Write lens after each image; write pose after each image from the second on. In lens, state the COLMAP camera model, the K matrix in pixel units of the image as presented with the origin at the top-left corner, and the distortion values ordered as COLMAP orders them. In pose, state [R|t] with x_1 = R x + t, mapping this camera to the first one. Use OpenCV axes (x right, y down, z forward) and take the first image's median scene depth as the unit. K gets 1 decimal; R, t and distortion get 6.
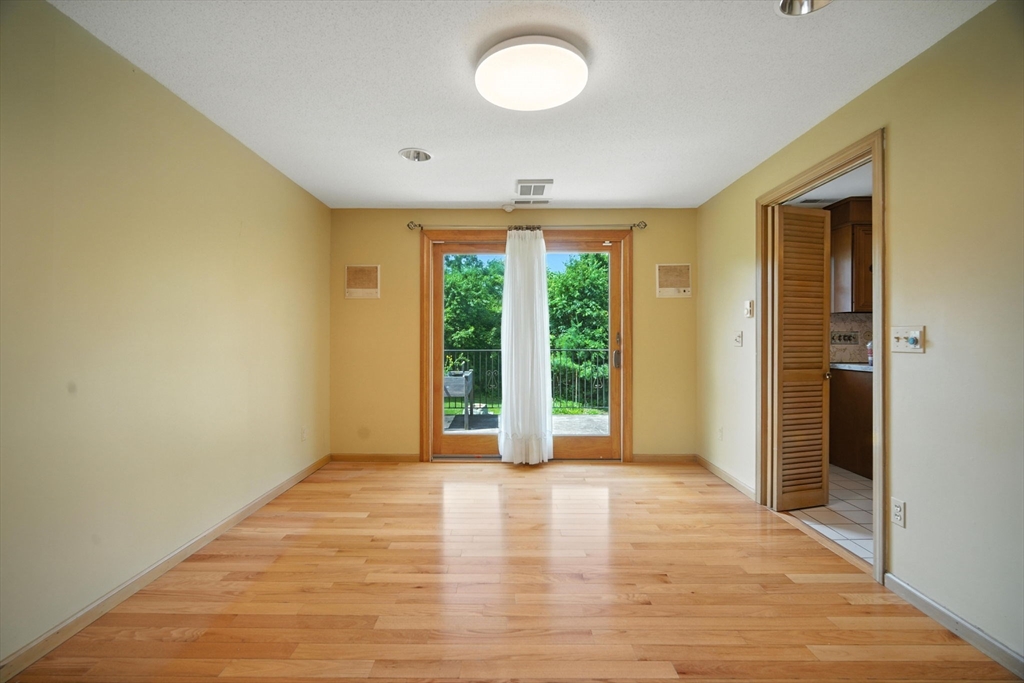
lens RADIAL K [[446.8, 0, 500.7], [0, 446.8, 338.2], [0, 0, 1]] dist [-0.002383, 0.000250]
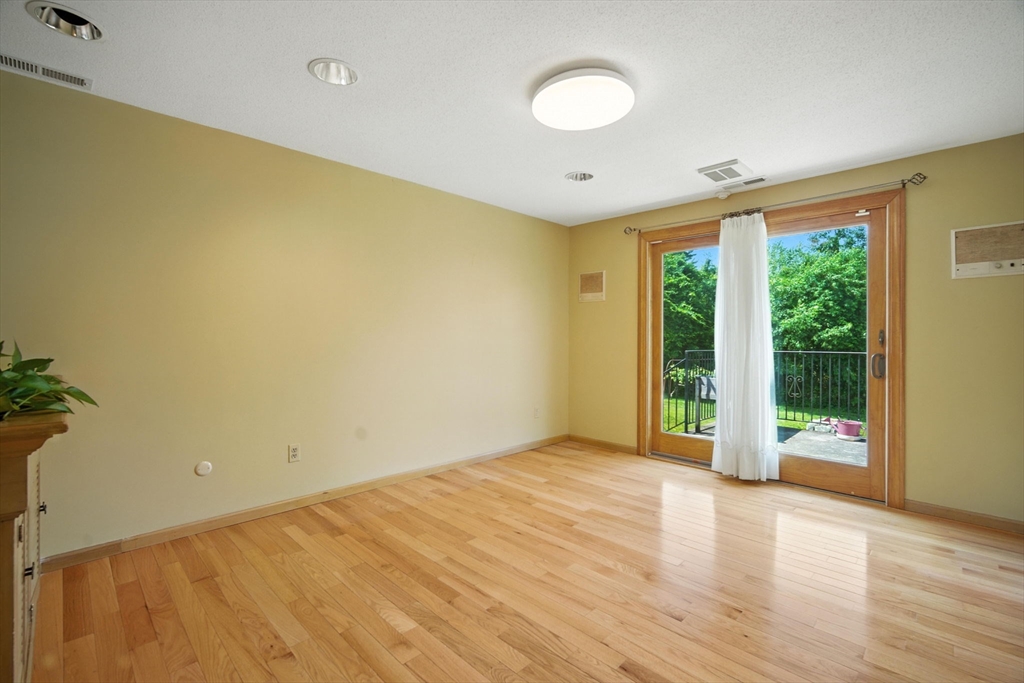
lens RADIAL K [[454.8, 0, 509.6], [0, 454.8, 334.8], [0, 0, 1]] dist [-0.003924, 0.000252]
pose [[0.712019, 0.001286, -0.702159, 0.359623], [-0.004118, 0.999989, -0.002345, -0.000704], [0.702148, 0.004561, 0.712016, 0.031503]]
